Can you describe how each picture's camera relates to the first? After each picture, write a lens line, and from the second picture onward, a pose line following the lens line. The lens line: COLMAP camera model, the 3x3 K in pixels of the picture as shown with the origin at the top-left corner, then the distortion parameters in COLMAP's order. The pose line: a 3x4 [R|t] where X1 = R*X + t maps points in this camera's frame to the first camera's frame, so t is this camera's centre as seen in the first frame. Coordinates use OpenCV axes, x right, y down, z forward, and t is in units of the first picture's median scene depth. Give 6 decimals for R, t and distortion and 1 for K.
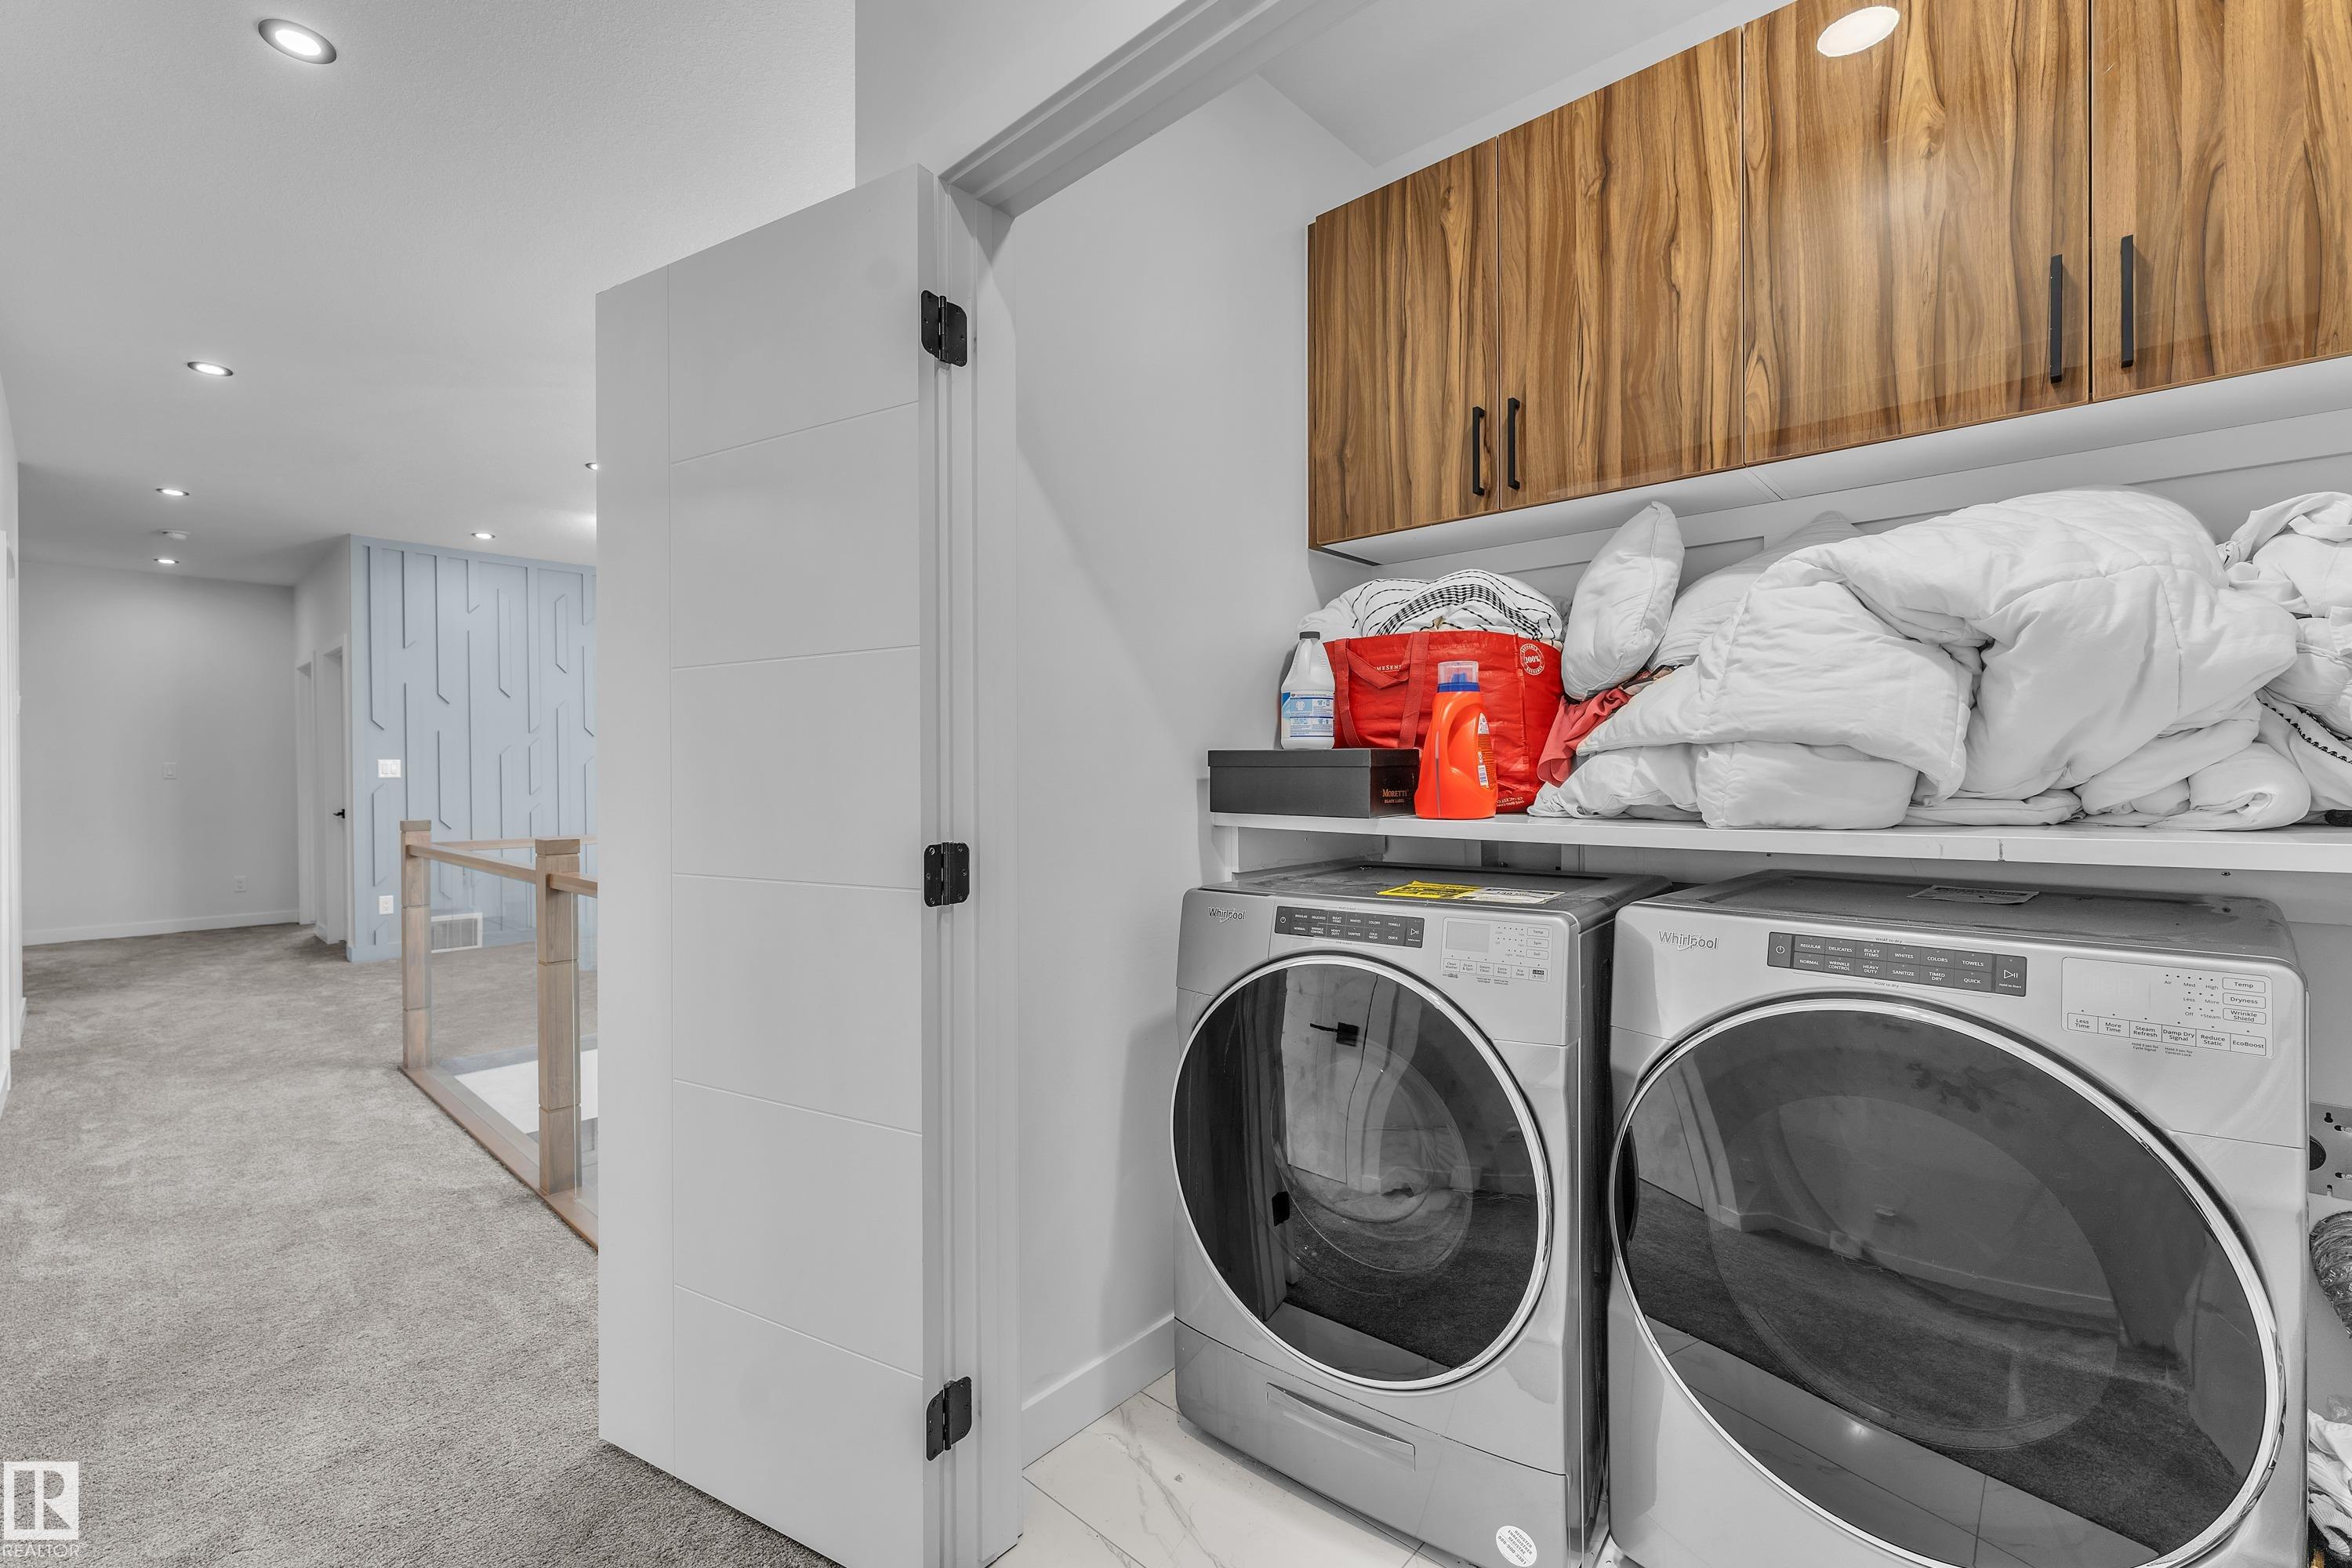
lens RADIAL K [[987.9, 0, 1176.0], [0, 987.9, 784.0], [0, 0, 1]] dist [0.000228, 0.000066]
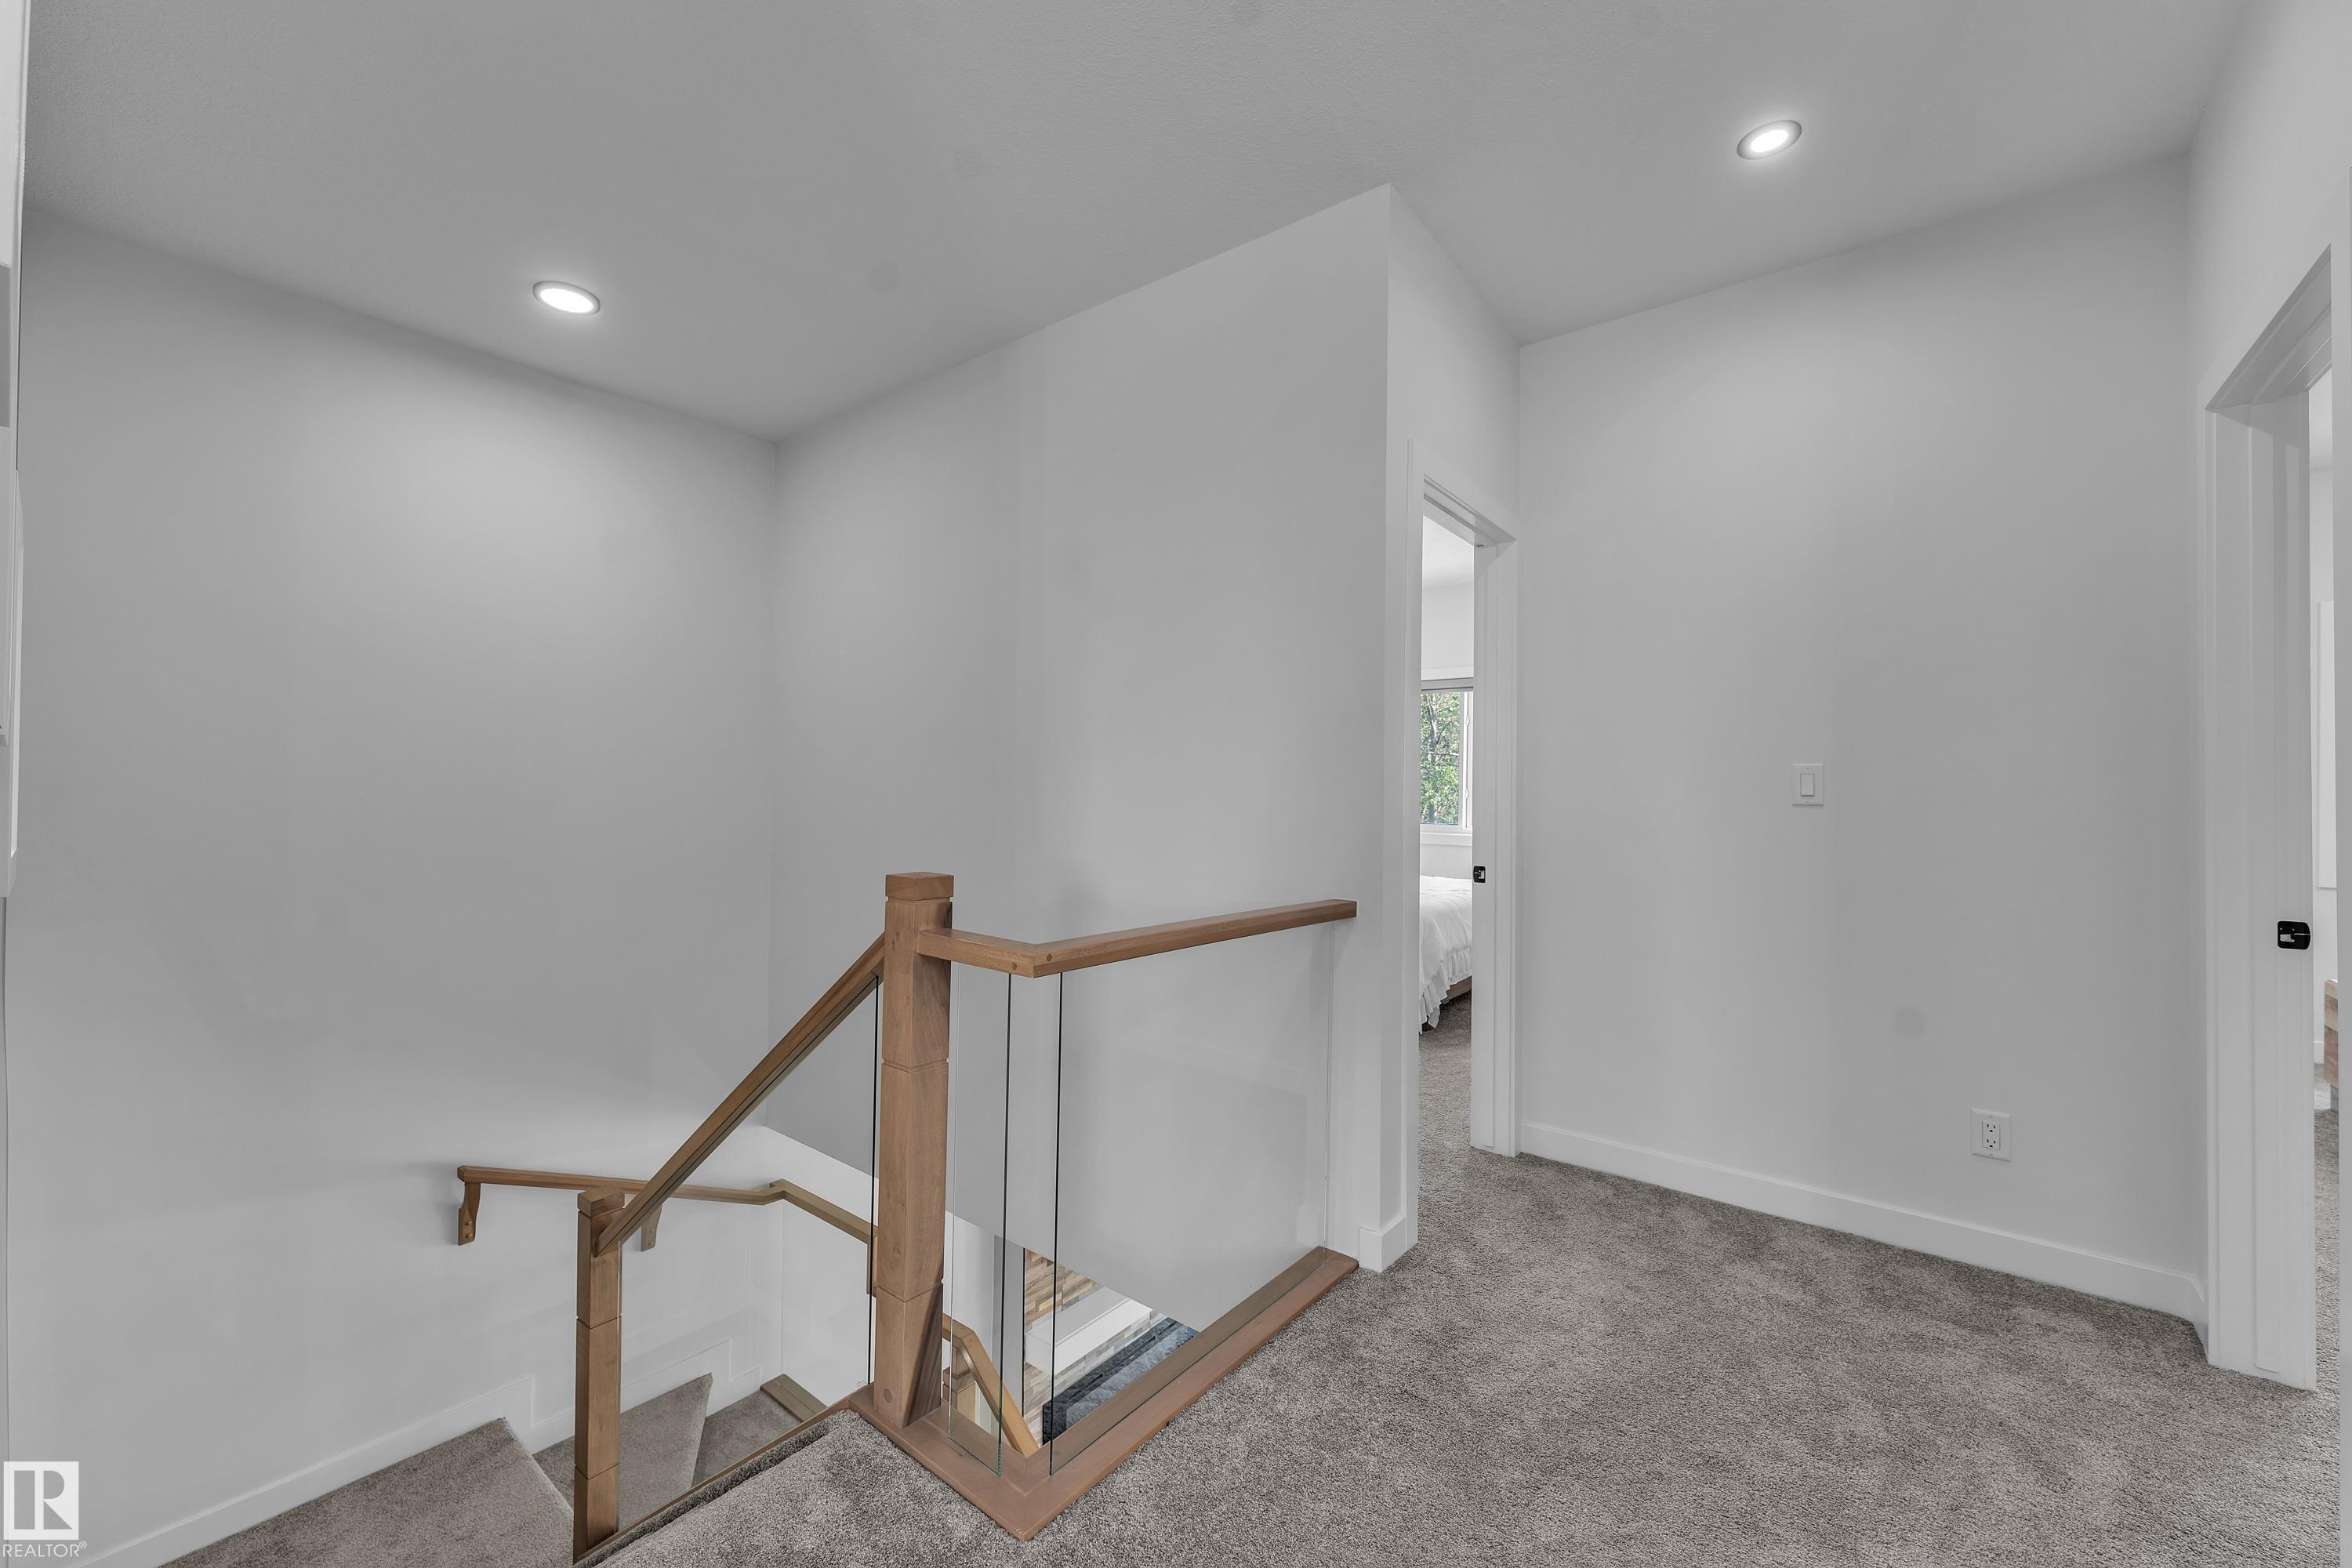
lens RADIAL K [[923.6, 0, 1130.1], [0, 923.6, 781.8], [0, 0, 1]] dist [0.000884, 0.000247]
pose [[0.036968, -0.005164, -0.999303, -0.781567], [-0.019489, 0.999793, -0.005887, -0.007869], [0.999126, 0.019693, 0.036860, 0.841443]]
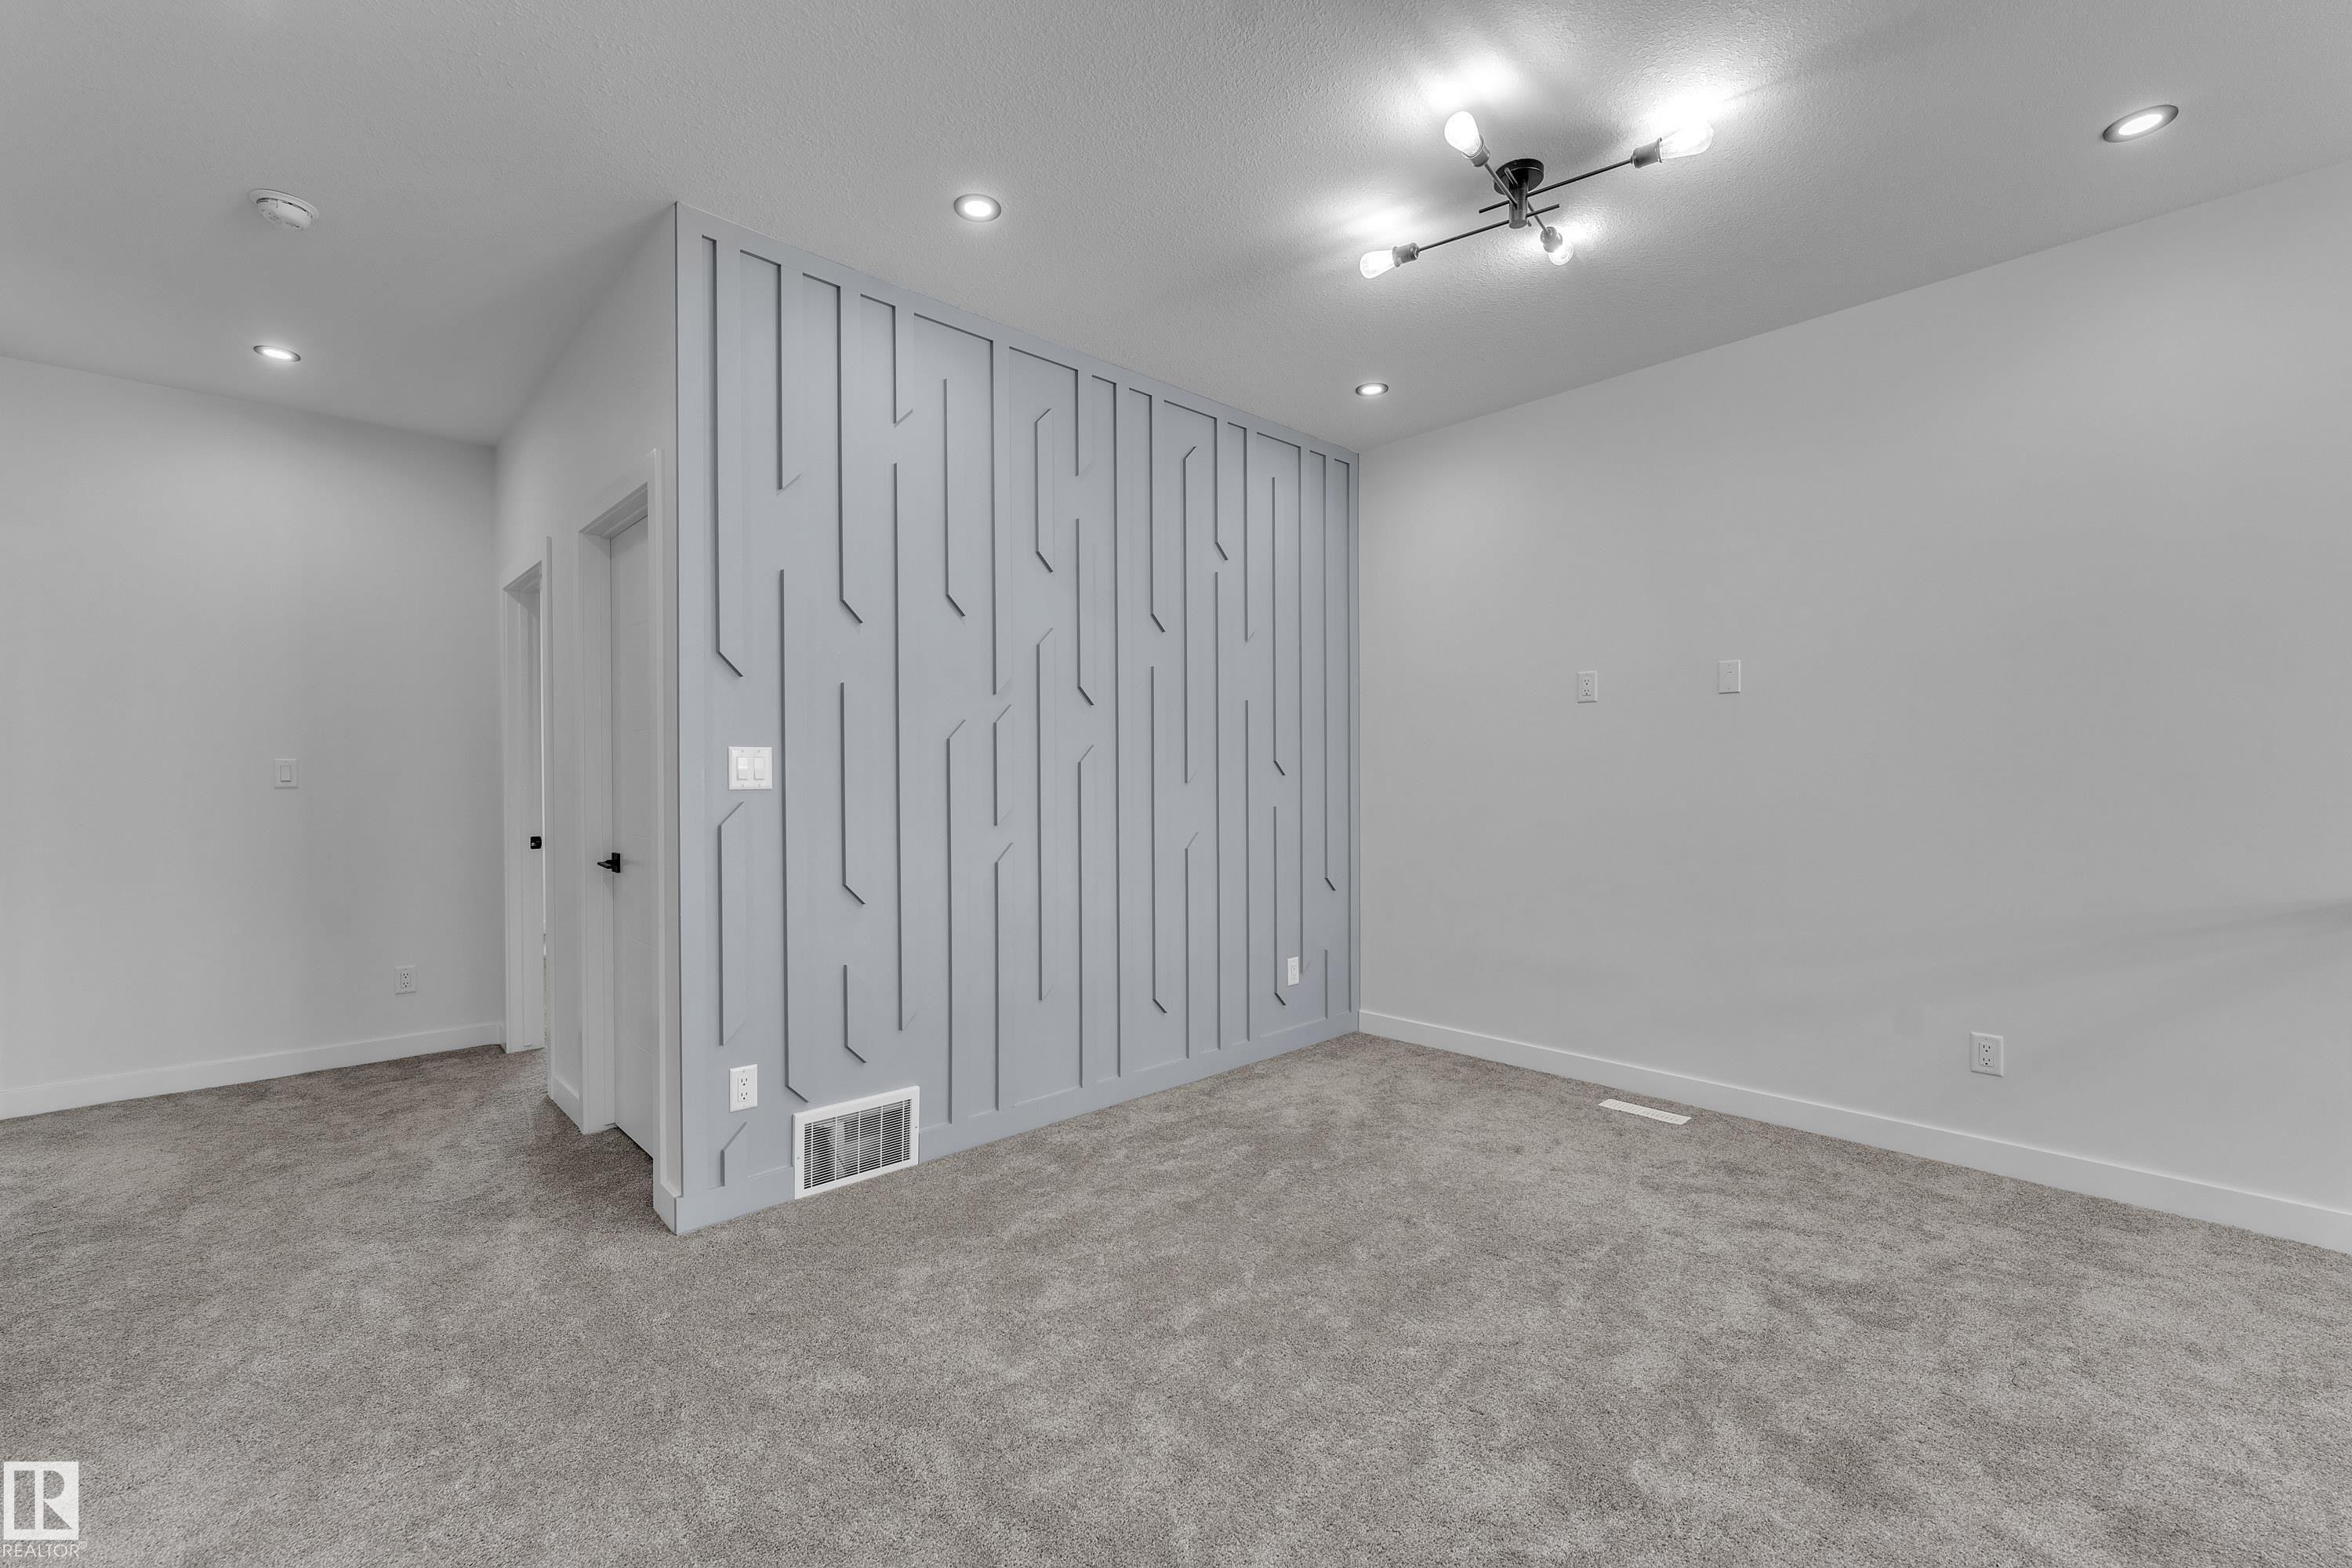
lens RADIAL K [[987.9, 0, 1176.0], [0, 987.9, 784.0], [0, 0, 1]] dist [0.000228, 0.000066]
pose [[0.997026, 0.001771, -0.077051, -0.572685], [-0.001987, 0.999994, -0.002738, -0.007754], [0.077046, 0.002883, 0.997023, 0.580951]]
